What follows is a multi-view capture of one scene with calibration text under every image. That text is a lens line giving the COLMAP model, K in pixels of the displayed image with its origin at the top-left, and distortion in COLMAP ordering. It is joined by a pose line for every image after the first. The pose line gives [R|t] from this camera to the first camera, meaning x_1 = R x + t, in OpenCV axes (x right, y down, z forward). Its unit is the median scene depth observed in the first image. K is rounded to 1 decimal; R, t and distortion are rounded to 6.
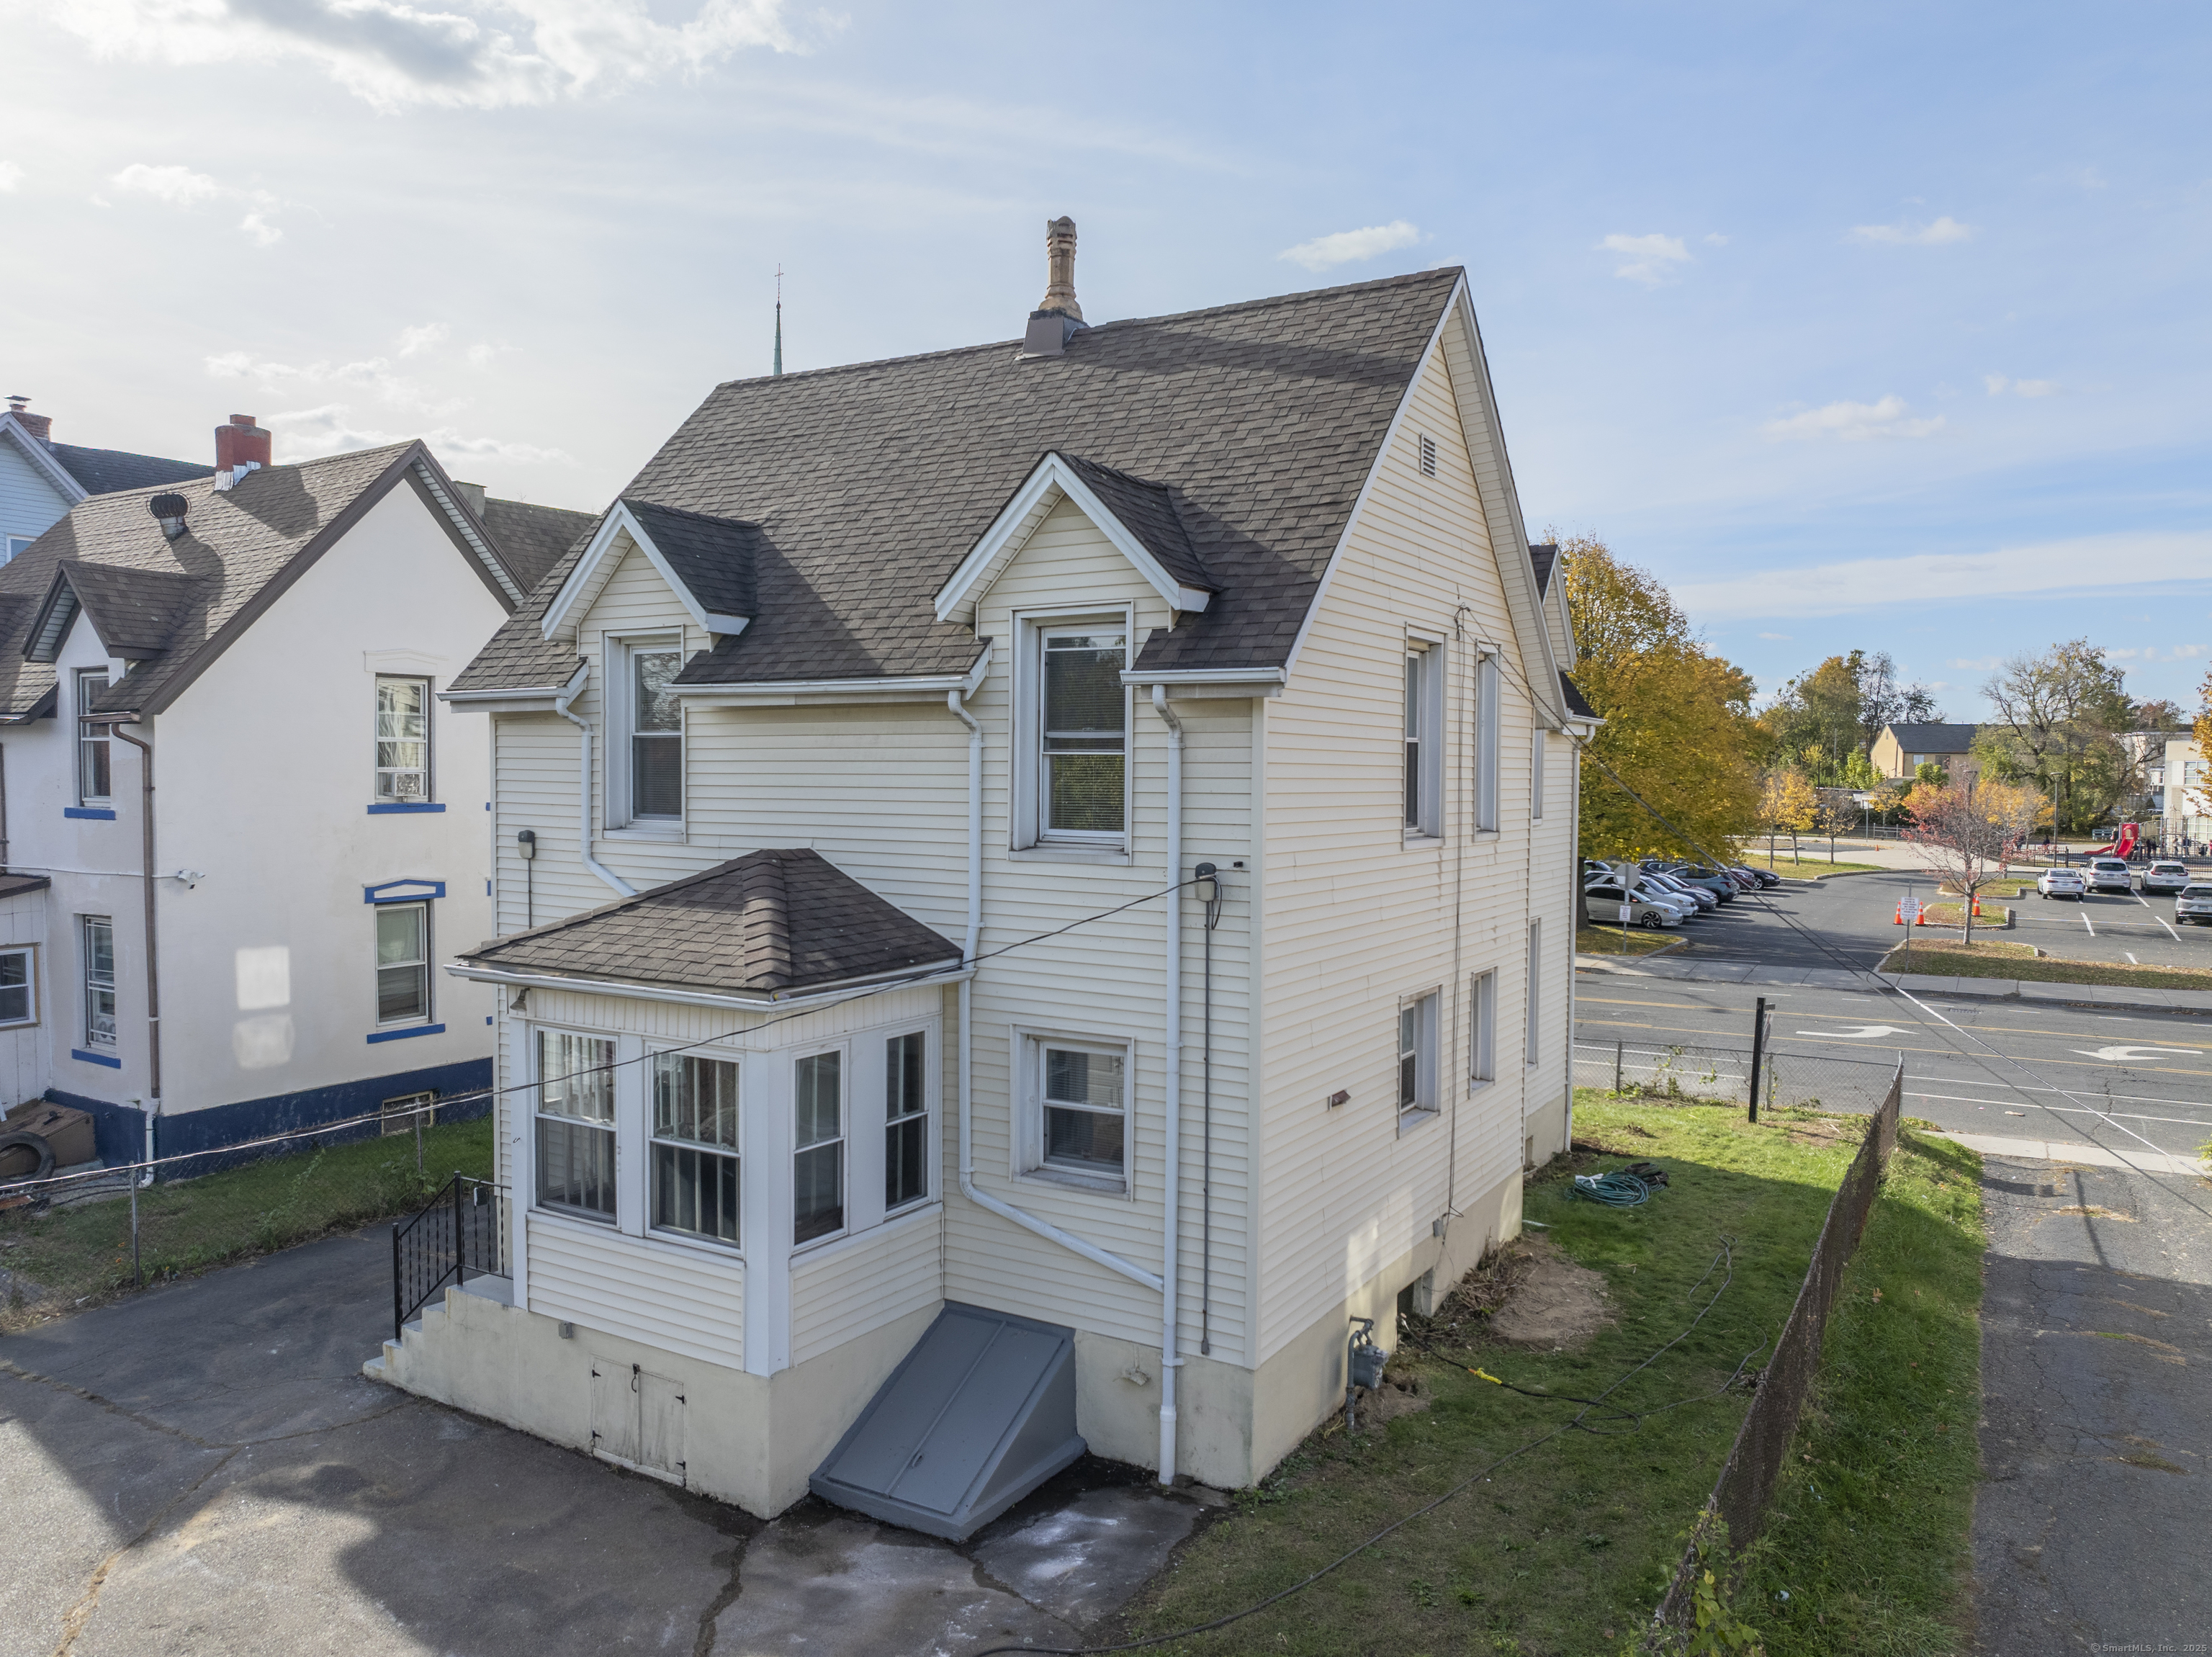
lens RADIAL K [[1561.0, 0, 1106.4], [0, 1561.0, 815.7], [0, 0, 1]] dist [-0.038433, -0.003054]
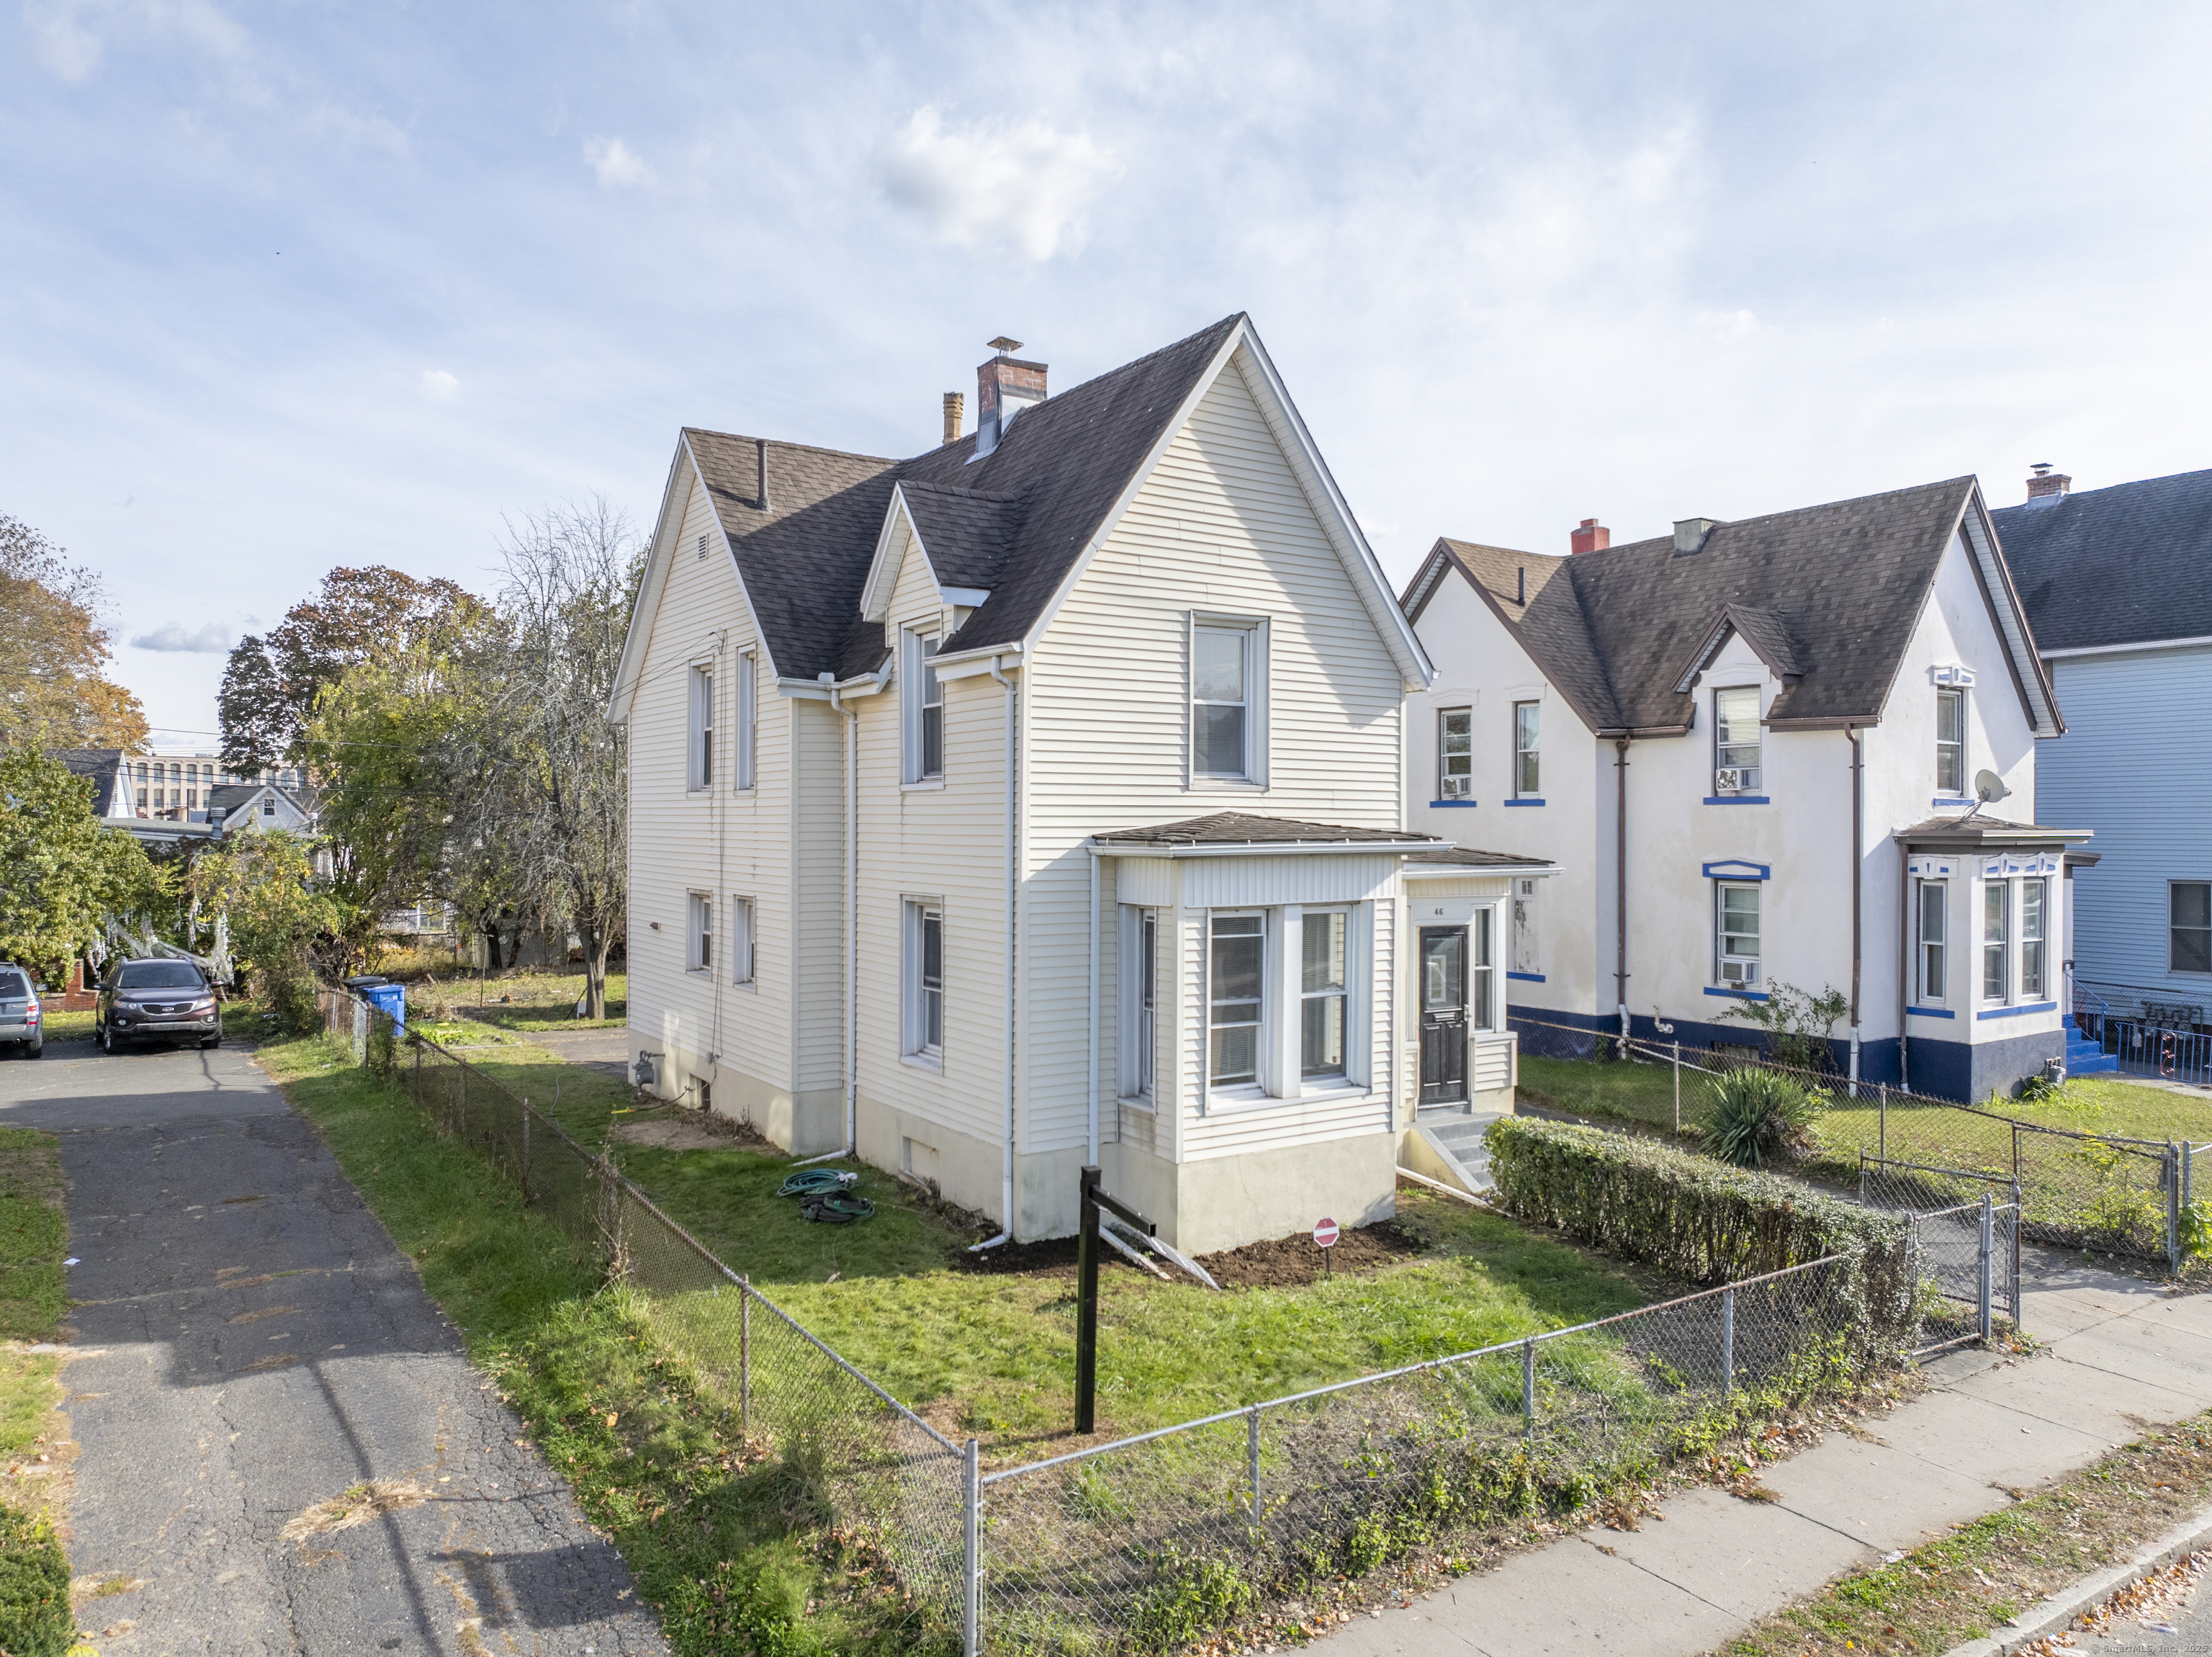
lens RADIAL K [[1561.0, 0, 1126.5], [0, 1561.0, 831.3], [0, 0, 1]] dist [-0.038433, -0.003054]
pose [[-0.444988, -0.003580, -0.895530, 1.267610], [-0.012337, 0.999922, 0.002133, 0.039929], [0.895452, 0.011998, -0.444997, 1.862803]]
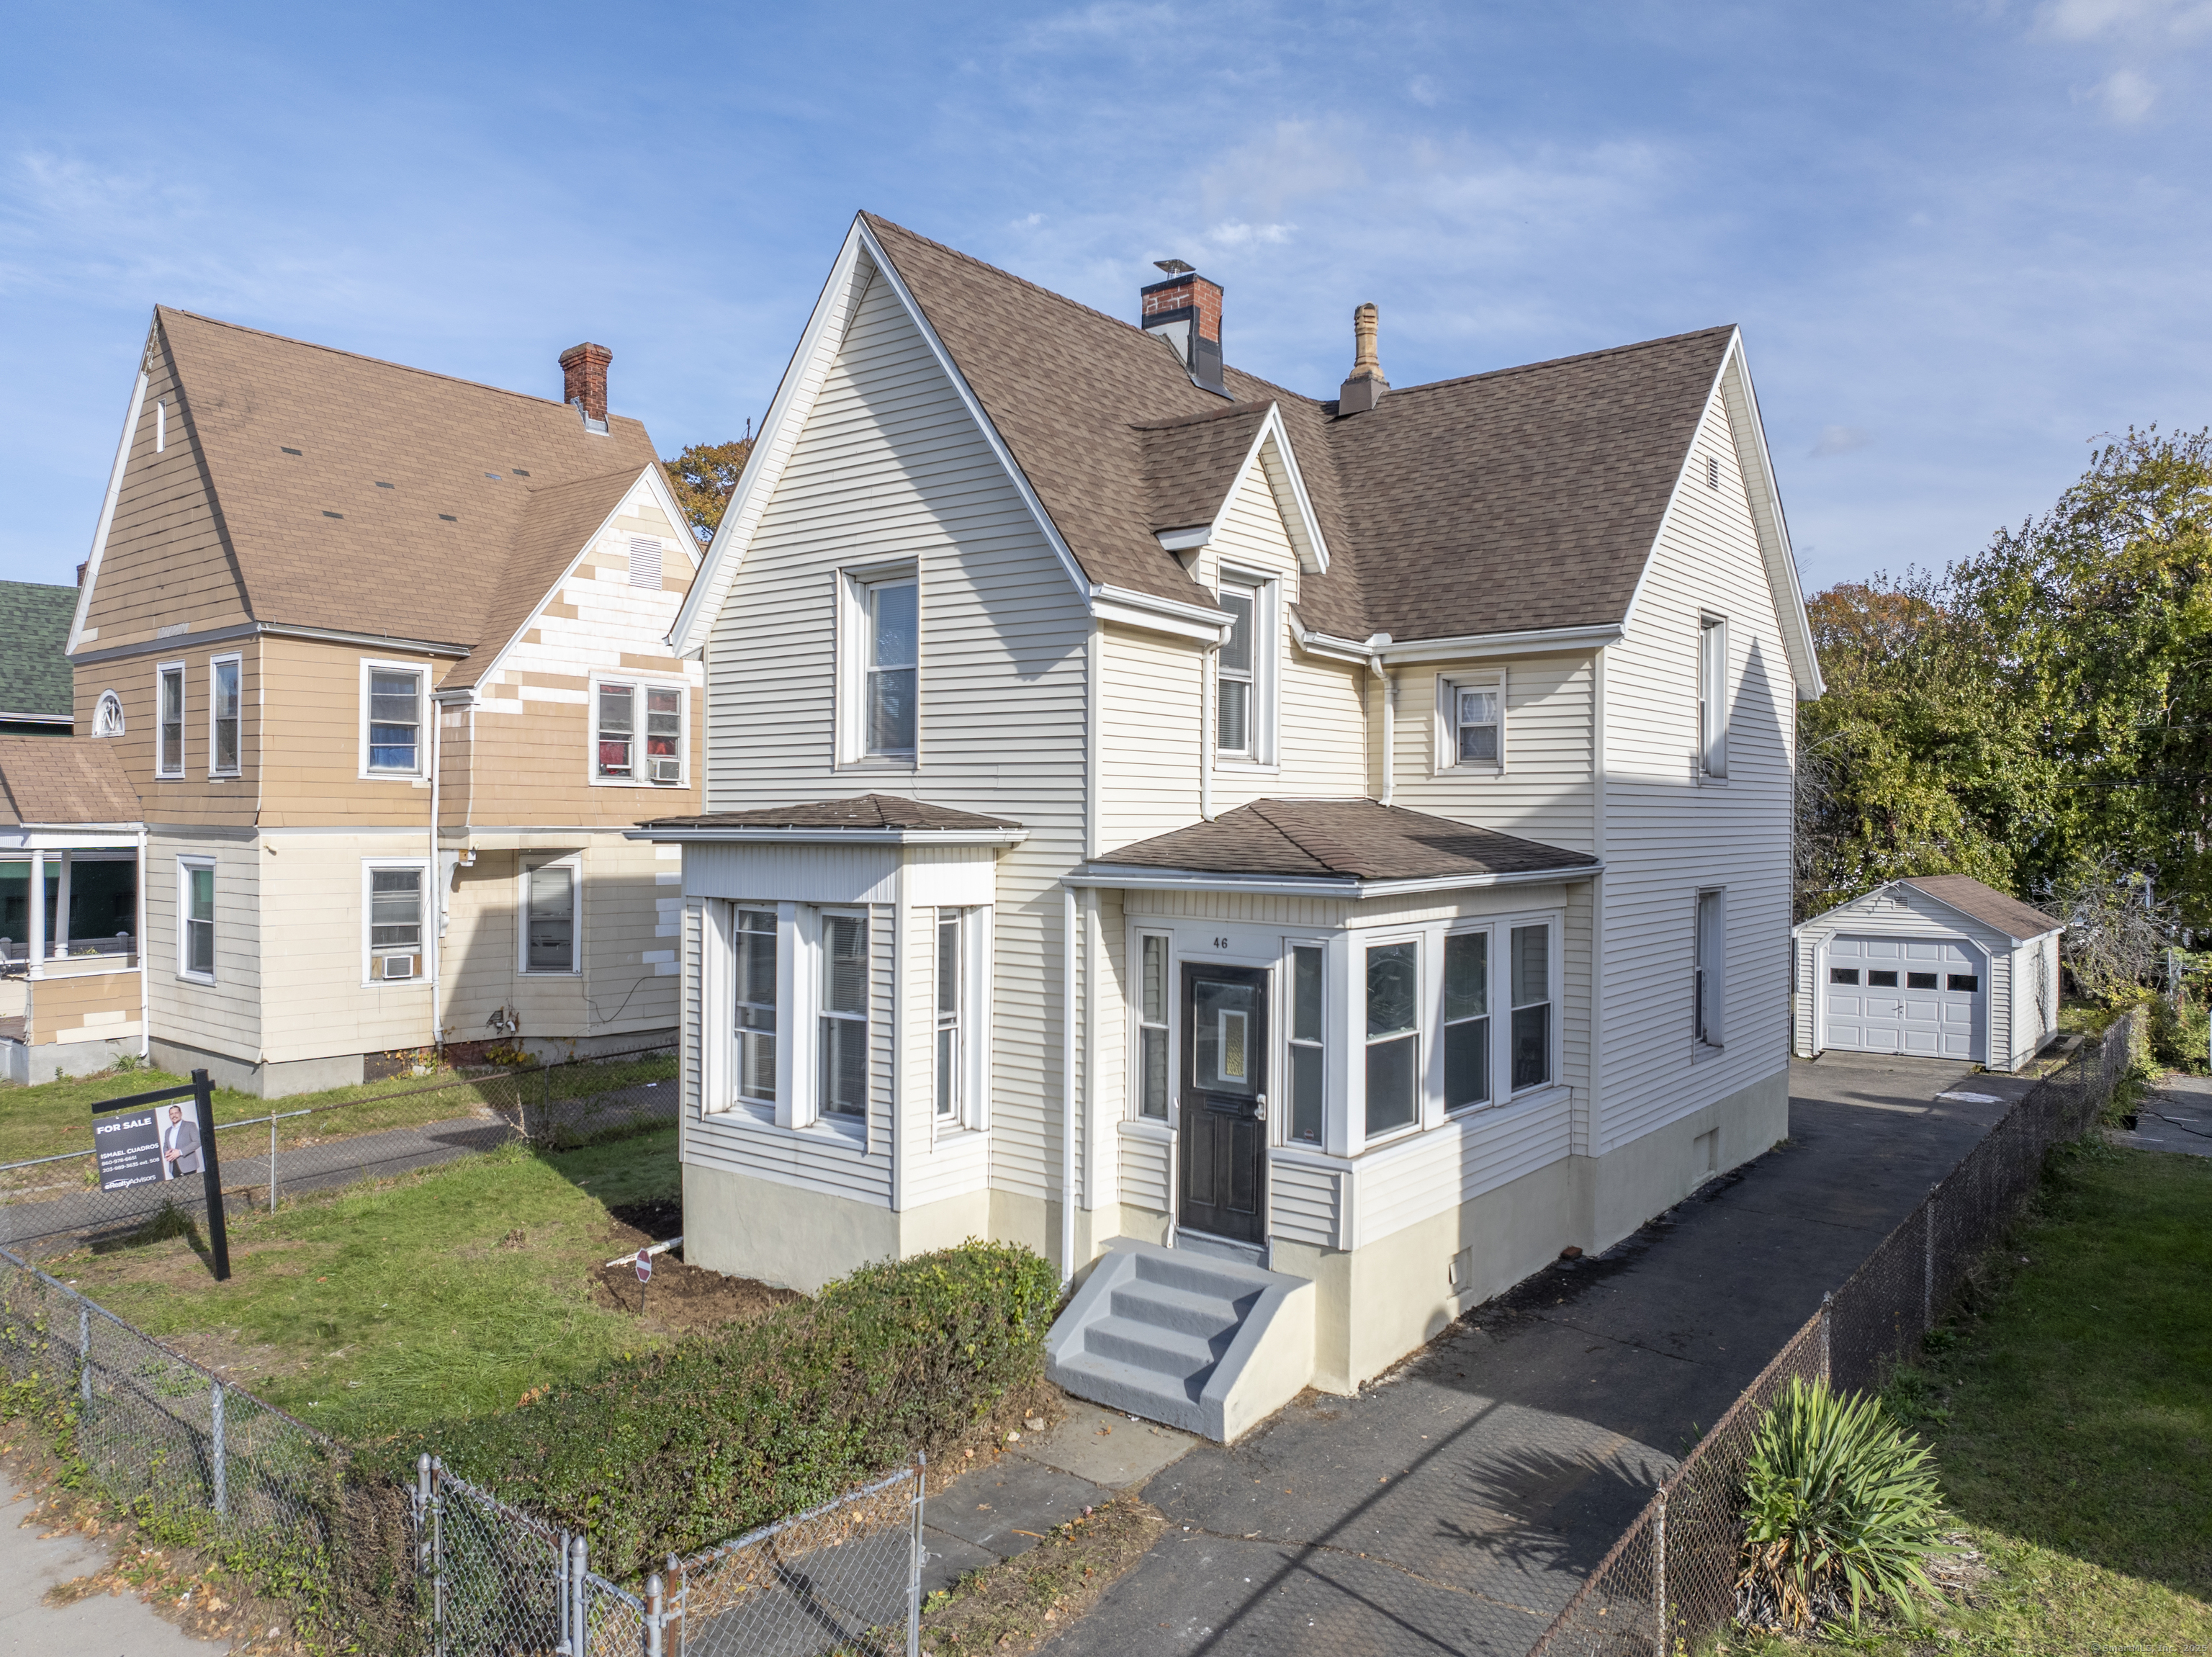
lens RADIAL K [[1561.0, 0, 1106.9], [0, 1561.0, 833.2], [0, 0, 1]] dist [-0.038433, -0.003054]
pose [[-0.988823, -0.014651, 0.148374, -0.209373], [-0.012591, 0.999811, 0.014810, 0.034768], [-0.148563, 0.012776, -0.988820, 2.417917]]
